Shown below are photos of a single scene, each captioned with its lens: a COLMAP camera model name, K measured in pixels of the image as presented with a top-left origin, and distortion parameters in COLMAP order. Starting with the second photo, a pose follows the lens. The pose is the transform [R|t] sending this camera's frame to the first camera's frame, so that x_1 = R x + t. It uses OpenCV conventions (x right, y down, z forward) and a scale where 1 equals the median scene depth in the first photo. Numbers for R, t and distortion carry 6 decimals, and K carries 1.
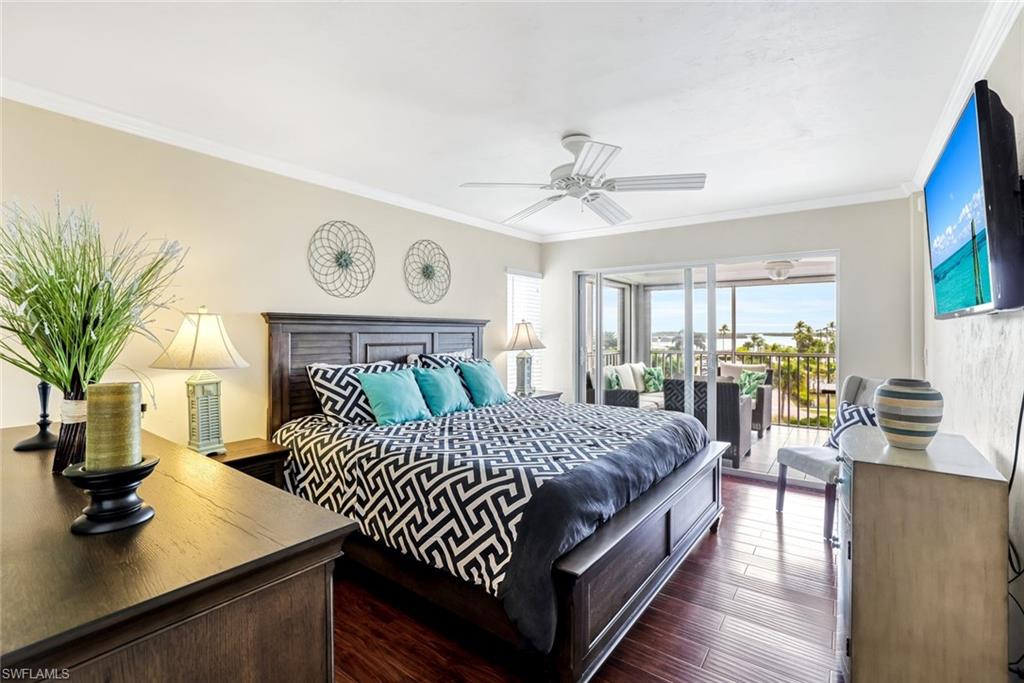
lens RADIAL K [[449.5, 0, 507.9], [0, 449.5, 333.2], [0, 0, 1]] dist [-0.012637, 0.000465]
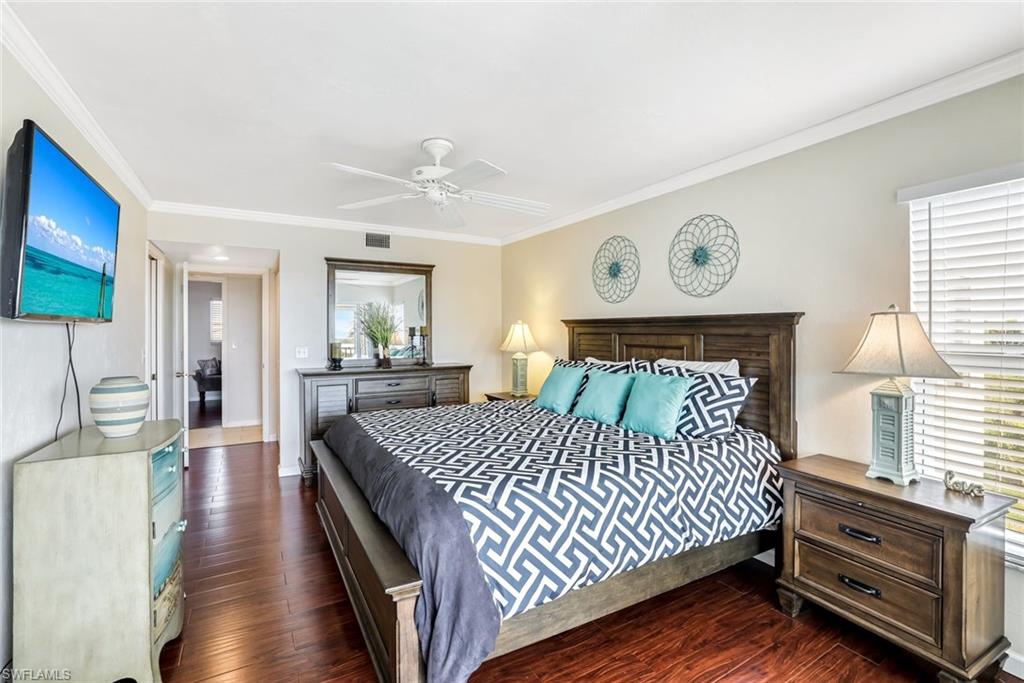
lens RADIAL K [[449.5, 0, 507.9], [0, 449.5, 333.2], [0, 0, 1]] dist [-0.012637, 0.000465]
pose [[-0.372806, 0.003351, -0.927903, 0.677262], [-0.005215, 0.999970, 0.005706, -0.006642], [0.927895, 0.006966, -0.372777, 1.000904]]
